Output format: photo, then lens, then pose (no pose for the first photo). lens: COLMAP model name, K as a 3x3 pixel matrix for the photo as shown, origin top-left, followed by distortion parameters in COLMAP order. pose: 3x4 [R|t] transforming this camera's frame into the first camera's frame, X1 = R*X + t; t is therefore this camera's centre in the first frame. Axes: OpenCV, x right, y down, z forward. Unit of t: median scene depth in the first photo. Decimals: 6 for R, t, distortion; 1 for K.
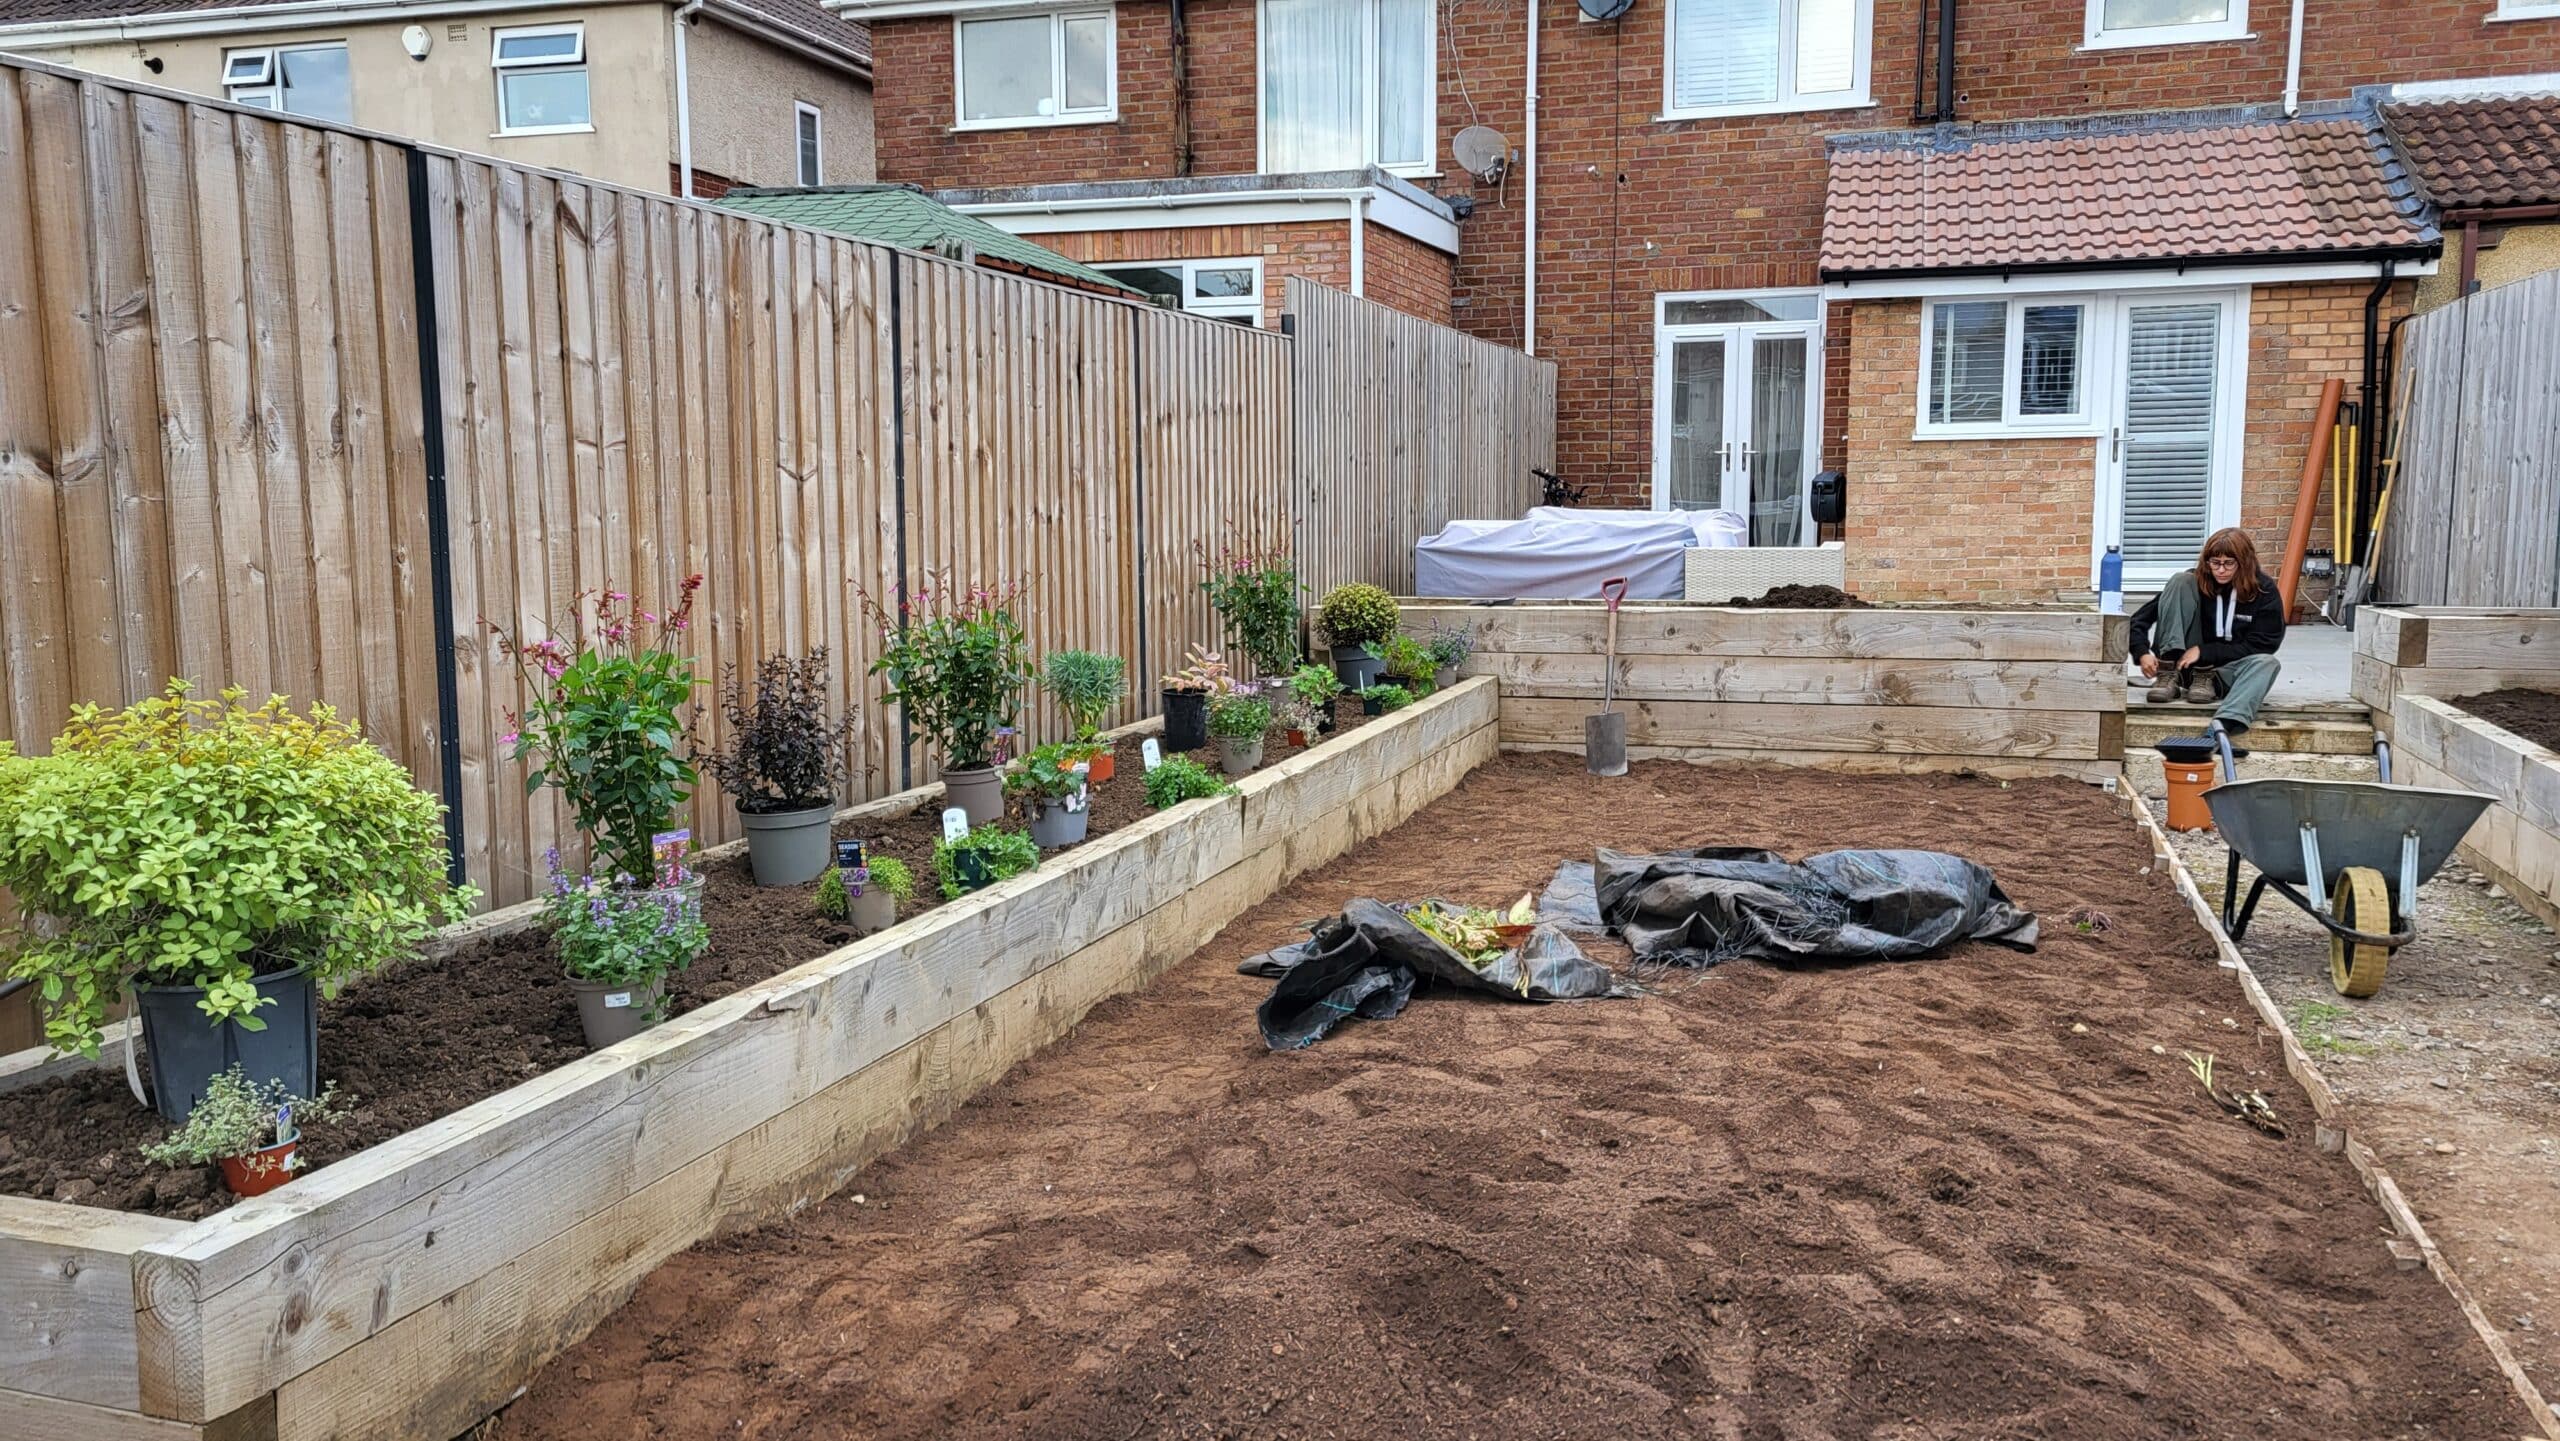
lens RADIAL K [[1918.5, 0, 1284.9], [0, 1918.5, 709.9], [0, 0, 1]] dist [0.068964, -0.049464]
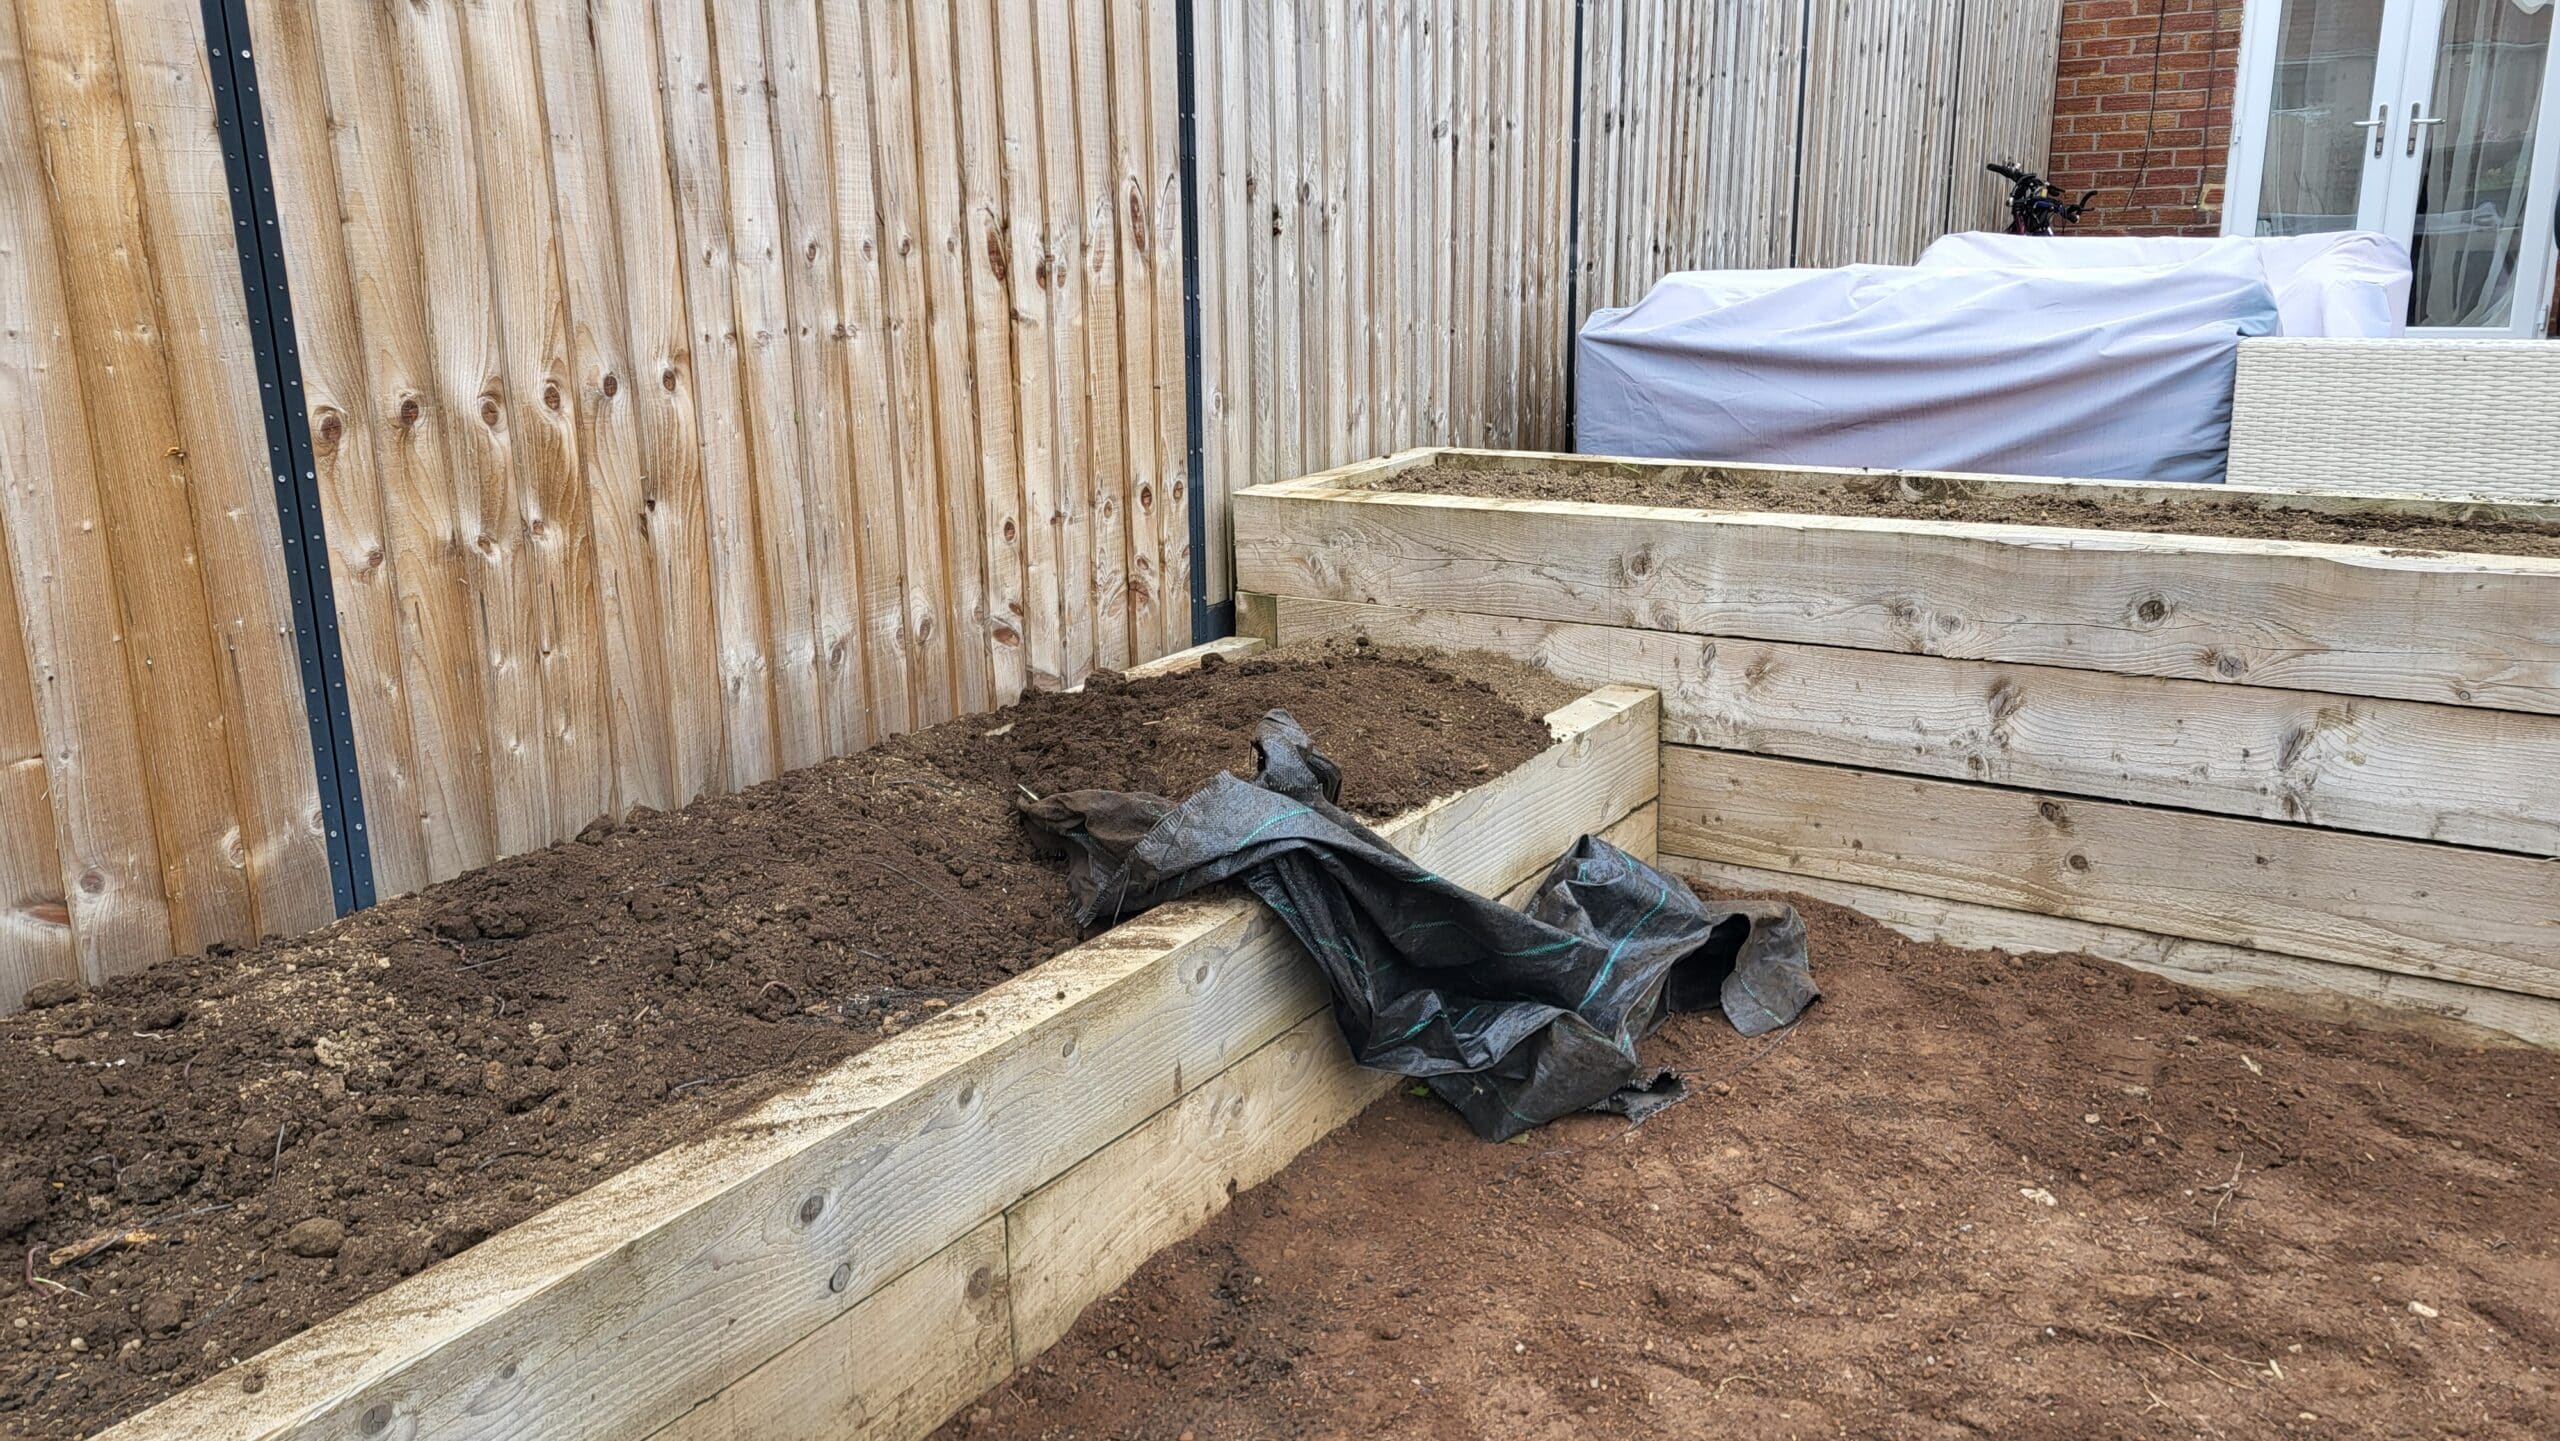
lens RADIAL K [[1918.5, 0, 1256.8], [0, 1918.5, 710.7], [0, 0, 1]] dist [0.068964, -0.049464]
pose [[0.961383, 0.054970, -0.269667, 0.148827], [-0.017747, 0.990193, 0.138574, -0.071400], [0.274640, -0.128437, 0.952931, 0.654930]]
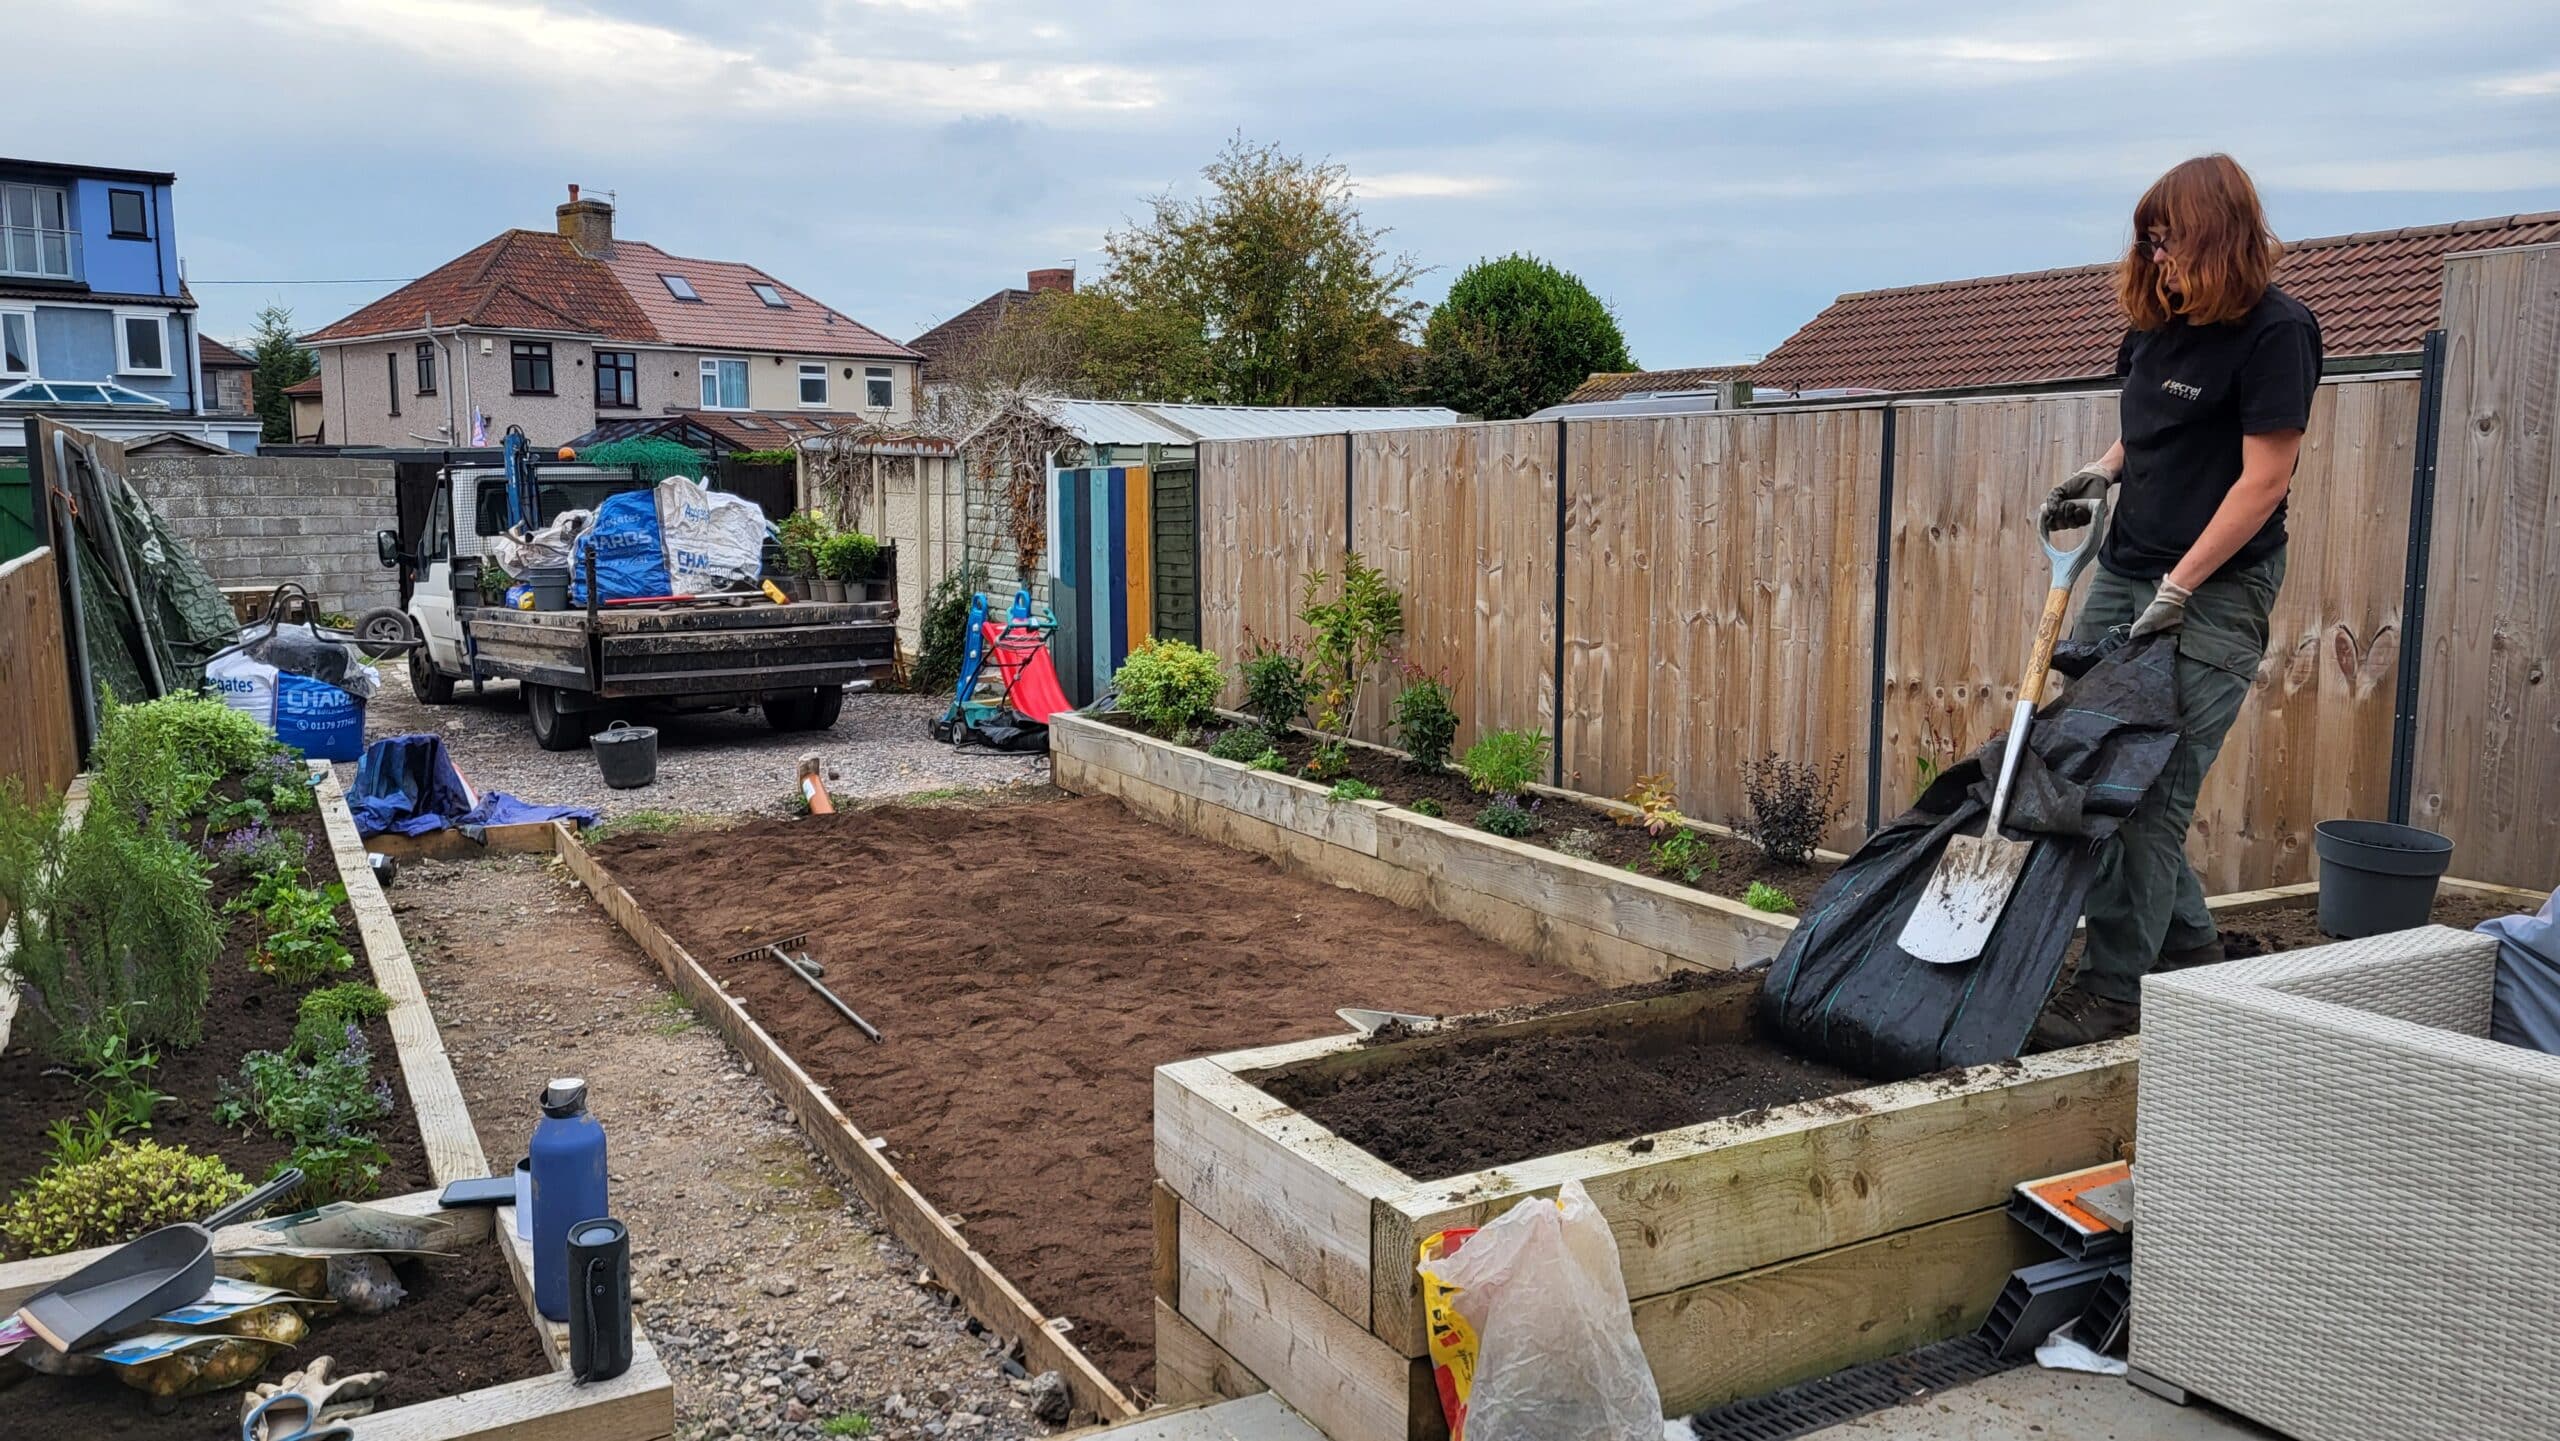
lens RADIAL K [[1918.5, 0, 1280.5], [0, 1918.5, 720.6], [0, 0, 1]] dist [0.068964, -0.049464]
pose [[-0.681948, 0.096462, -0.725012, 0.683073], [-0.078239, 0.975956, 0.203442, -0.199104], [0.727204, 0.195461, -0.658004, 1.239348]]
